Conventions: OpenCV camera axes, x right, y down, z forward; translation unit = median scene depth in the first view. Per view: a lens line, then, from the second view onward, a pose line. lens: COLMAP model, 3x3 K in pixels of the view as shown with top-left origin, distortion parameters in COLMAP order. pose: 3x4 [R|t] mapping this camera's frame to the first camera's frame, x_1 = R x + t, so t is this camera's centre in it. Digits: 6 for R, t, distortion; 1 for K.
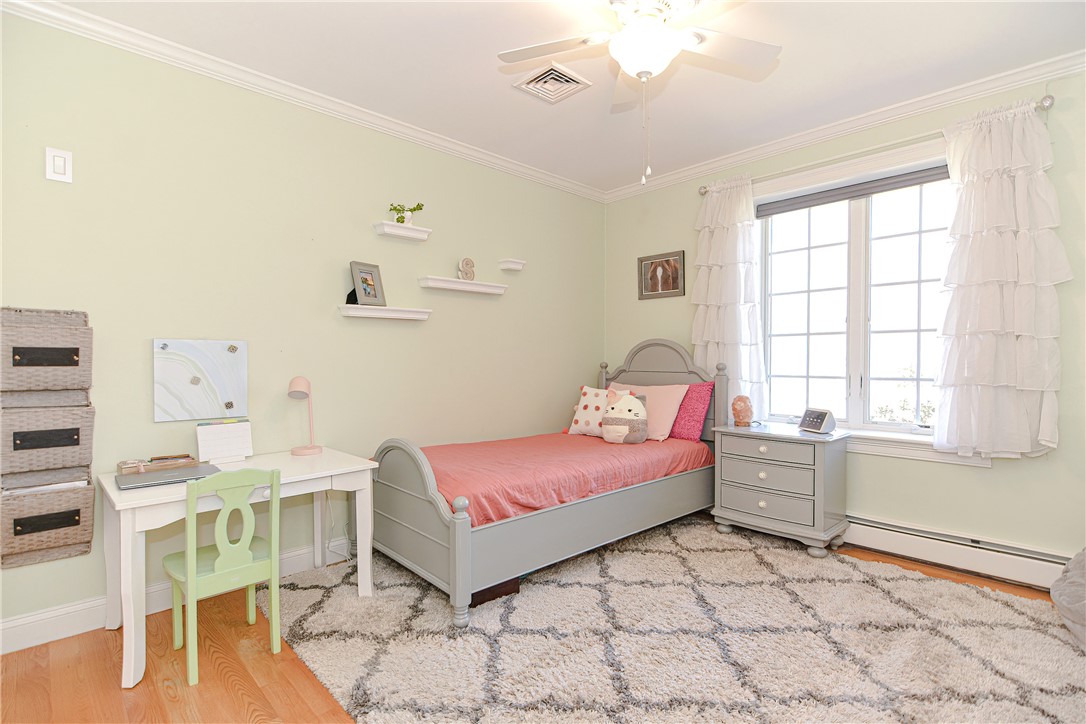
lens RADIAL K [[529.0, 0, 538.7], [0, 529.0, 368.4], [0, 0, 1]] dist [-0.000756, 0.000766]
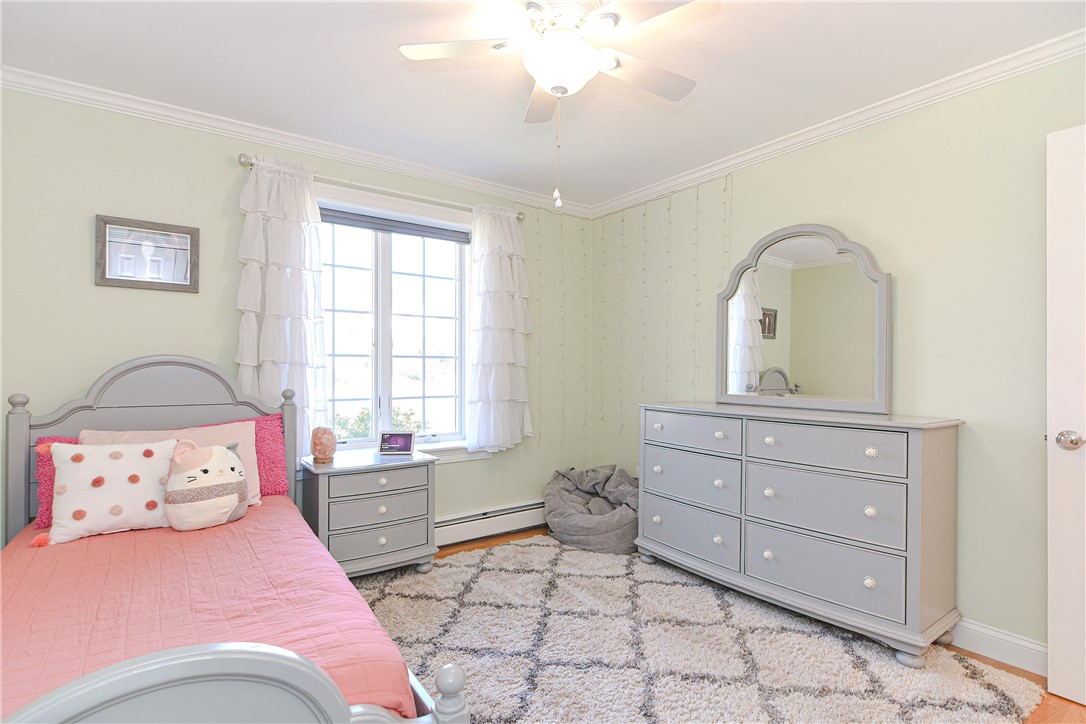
lens RADIAL K [[529.0, 0, 538.7], [0, 529.0, 368.4], [0, 0, 1]] dist [-0.000756, 0.000766]
pose [[0.118766, 0.004178, 0.992914, -0.422775], [0.019261, 0.999793, -0.006510, -0.030496], [-0.992735, 0.019898, 0.118661, 0.559958]]
